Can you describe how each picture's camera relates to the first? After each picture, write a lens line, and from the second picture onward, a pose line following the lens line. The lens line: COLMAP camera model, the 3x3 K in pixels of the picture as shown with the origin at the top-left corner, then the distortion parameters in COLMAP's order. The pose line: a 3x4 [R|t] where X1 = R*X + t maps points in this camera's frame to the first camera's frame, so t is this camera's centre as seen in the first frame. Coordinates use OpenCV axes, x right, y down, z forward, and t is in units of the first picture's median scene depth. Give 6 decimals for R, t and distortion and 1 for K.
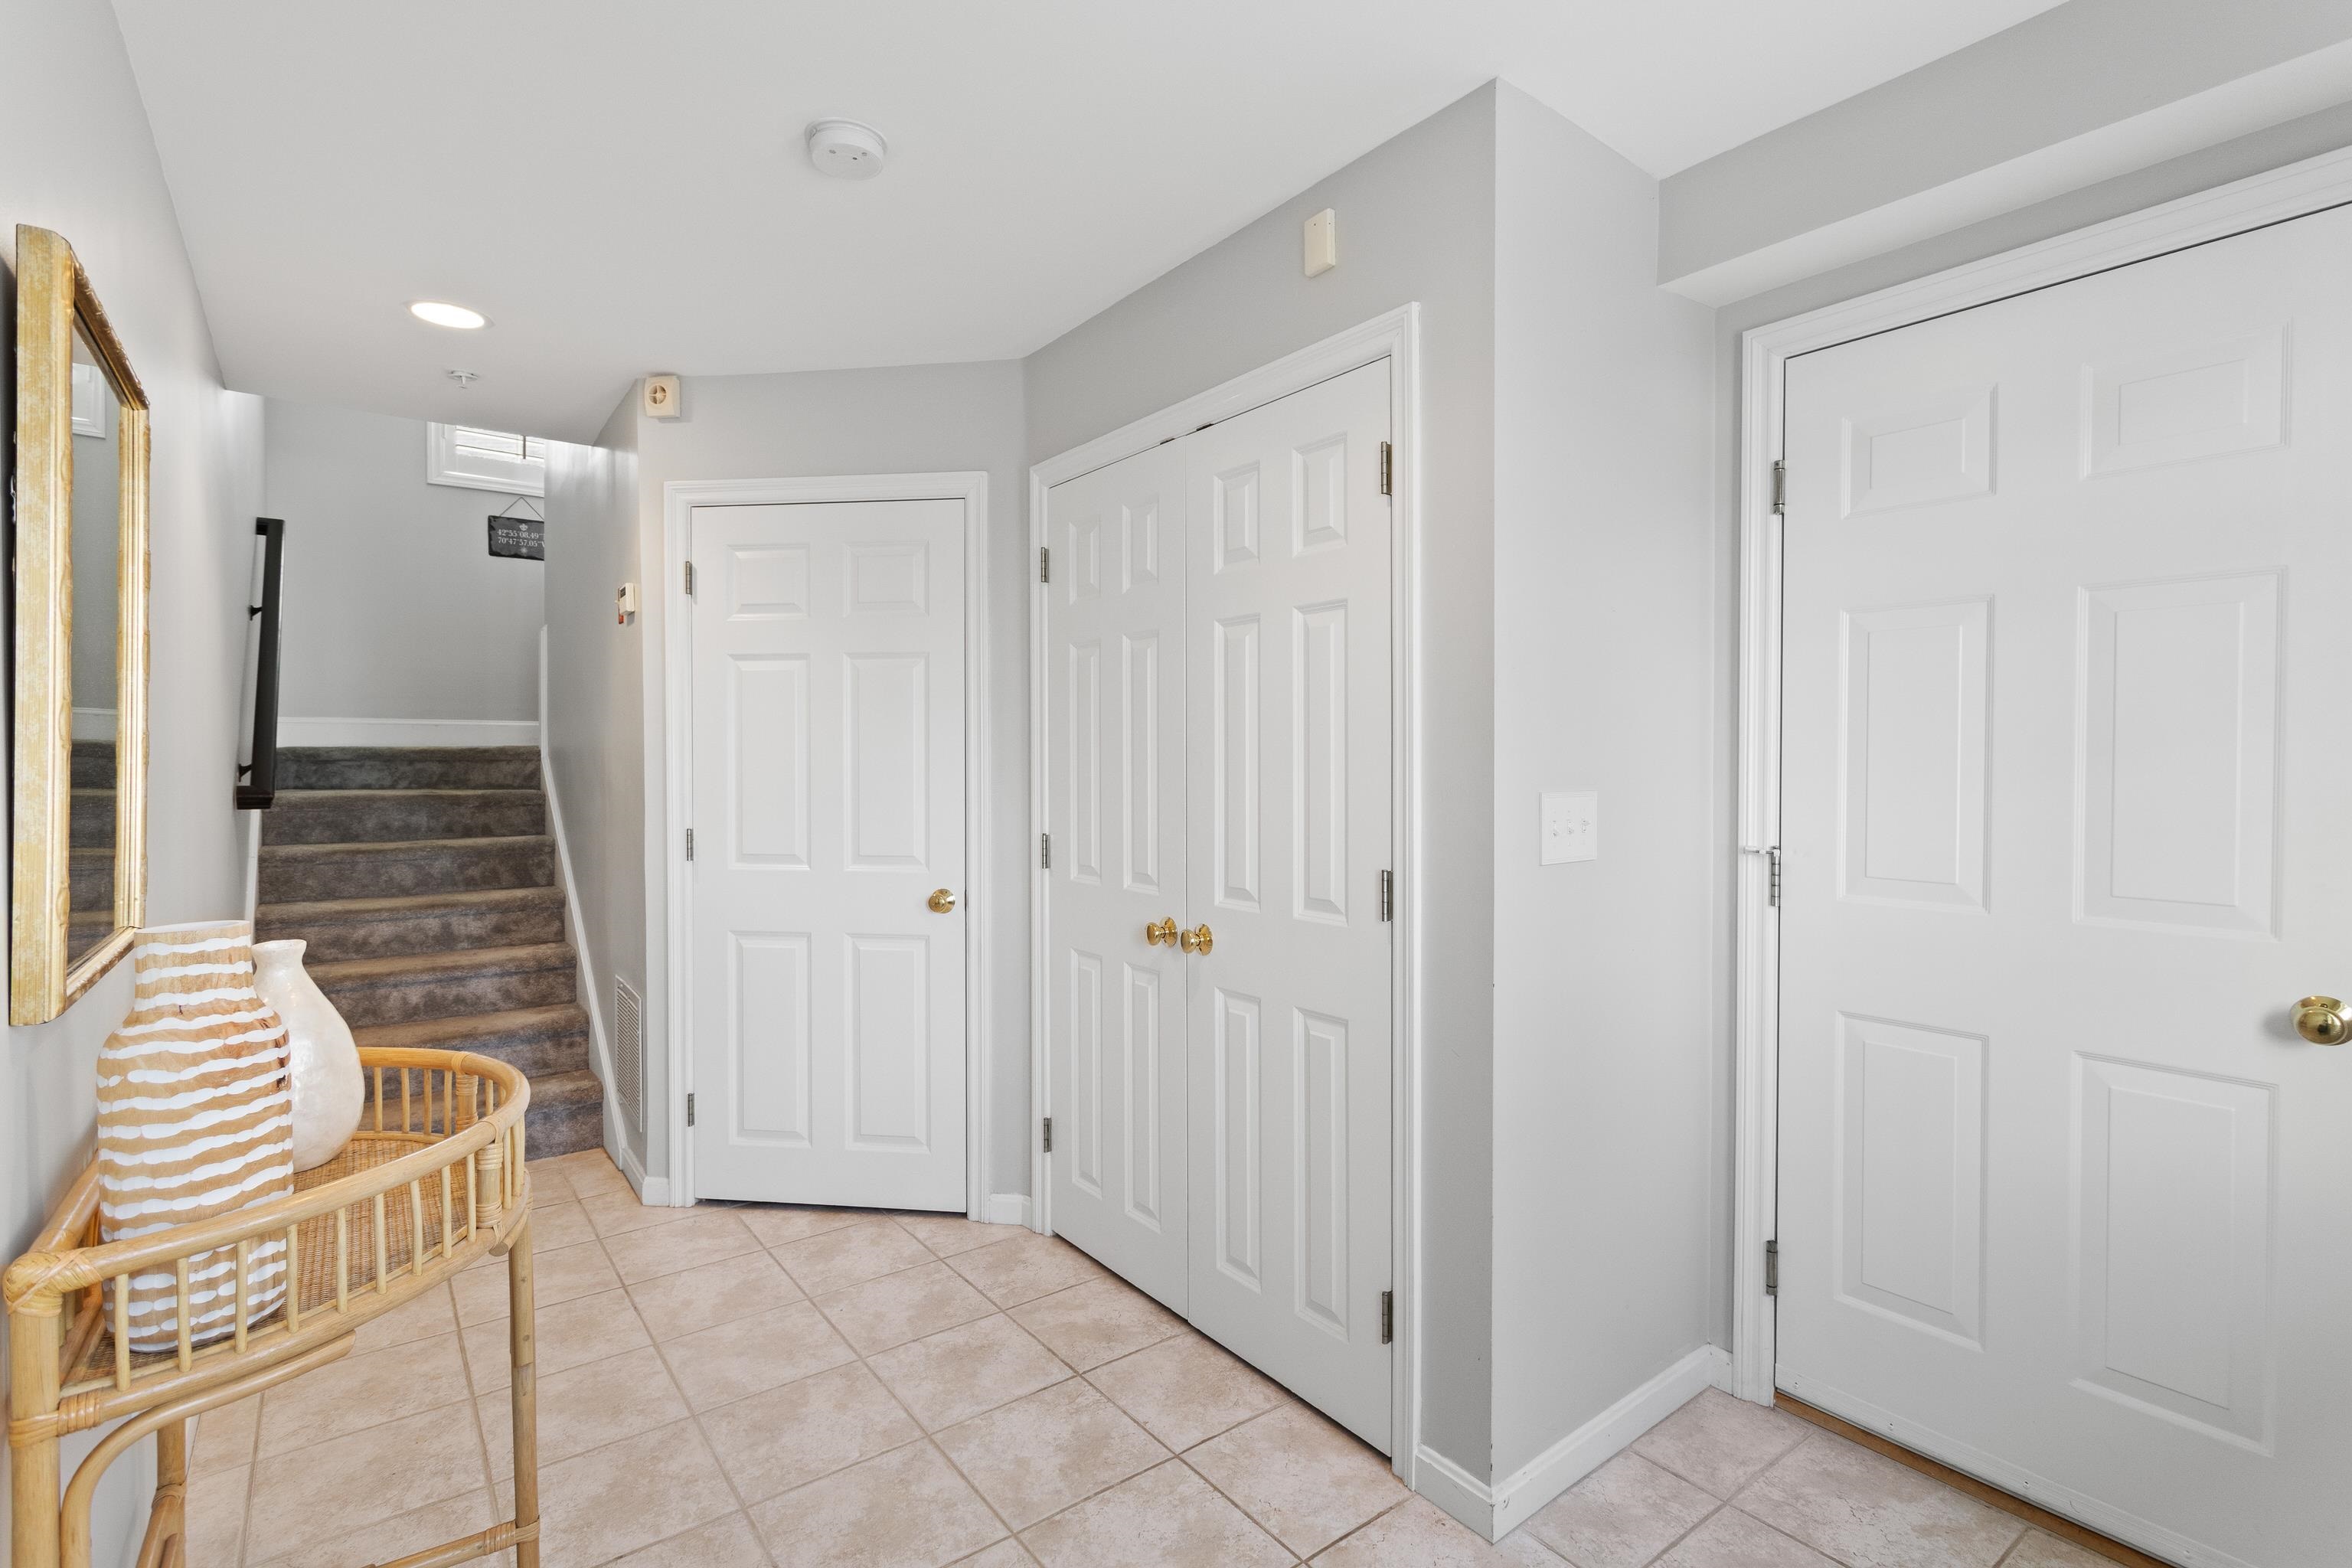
lens RADIAL K [[1087.3, 0, 1187.1], [0, 1087.3, 780.4], [0, 0, 1]] dist [-0.012096, 0.000010]
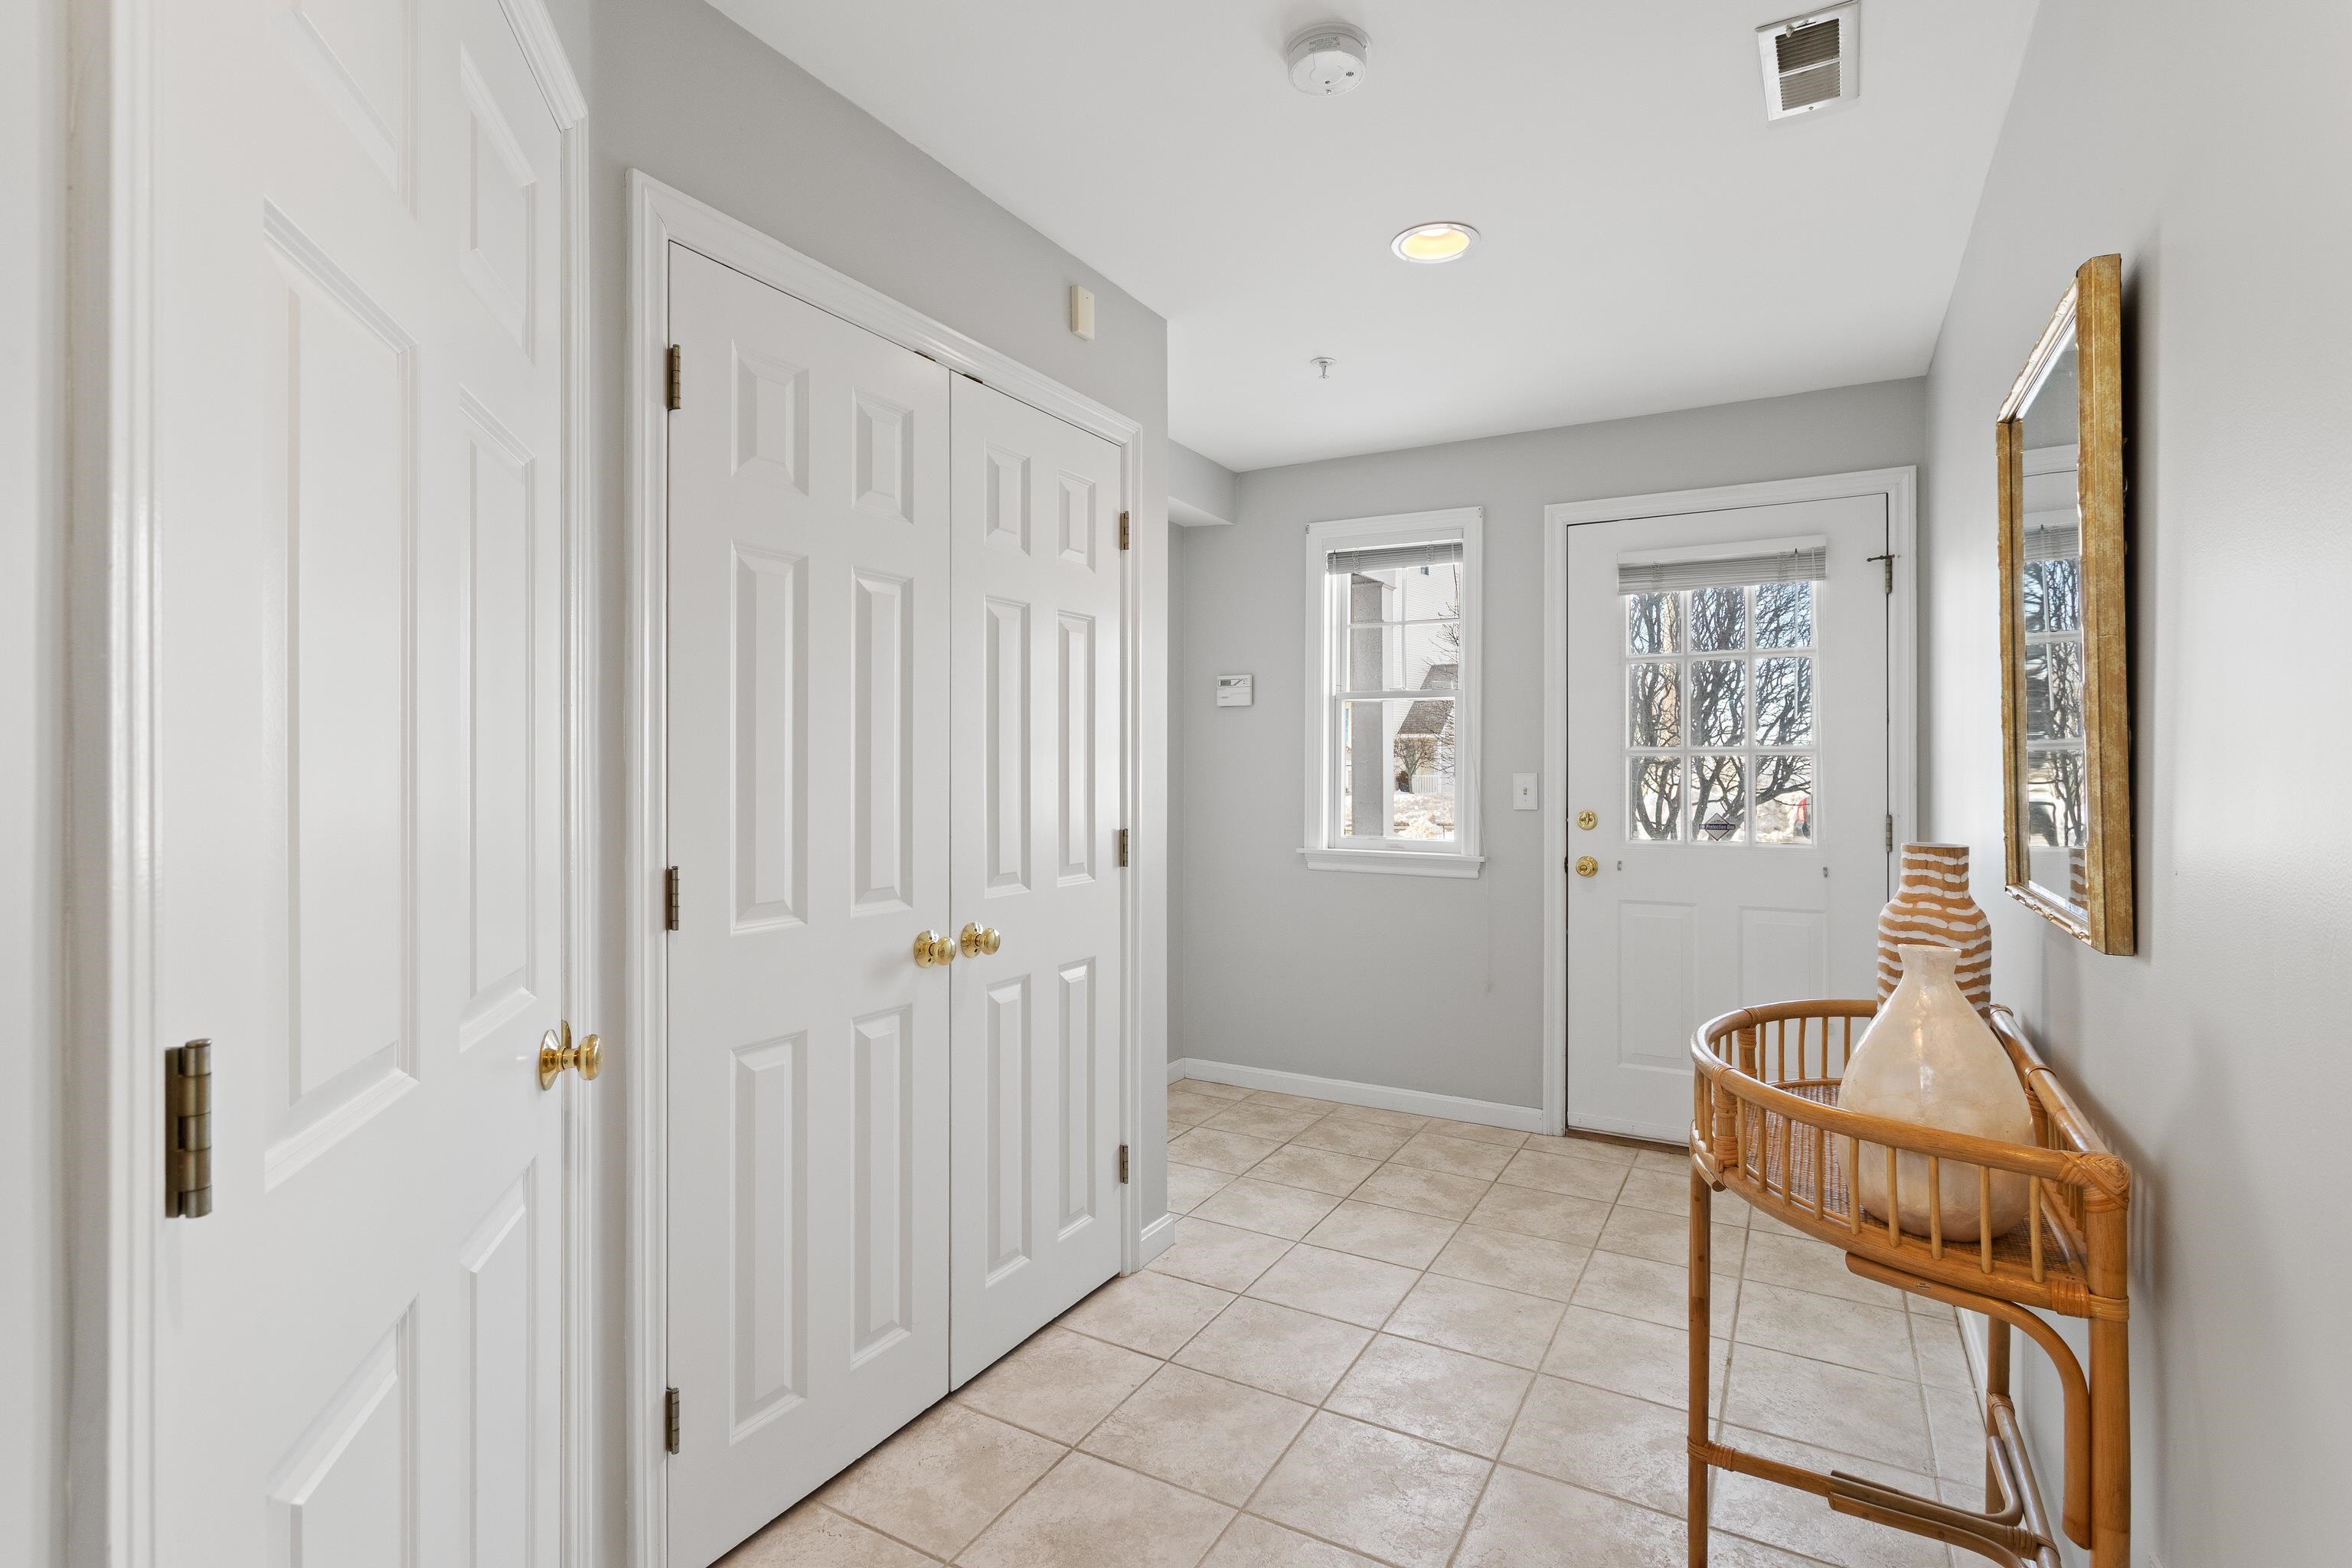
lens RADIAL K [[1087.3, 0, 1187.6], [0, 1087.3, 763.2], [0, 0, 1]] dist [-0.012096, 0.000010]
pose [[-0.385423, 0.000740, 0.922740, -0.937350], [0.015661, 0.999861, 0.005740, -0.002717], [-0.922607, 0.016664, -0.385381, 1.244883]]
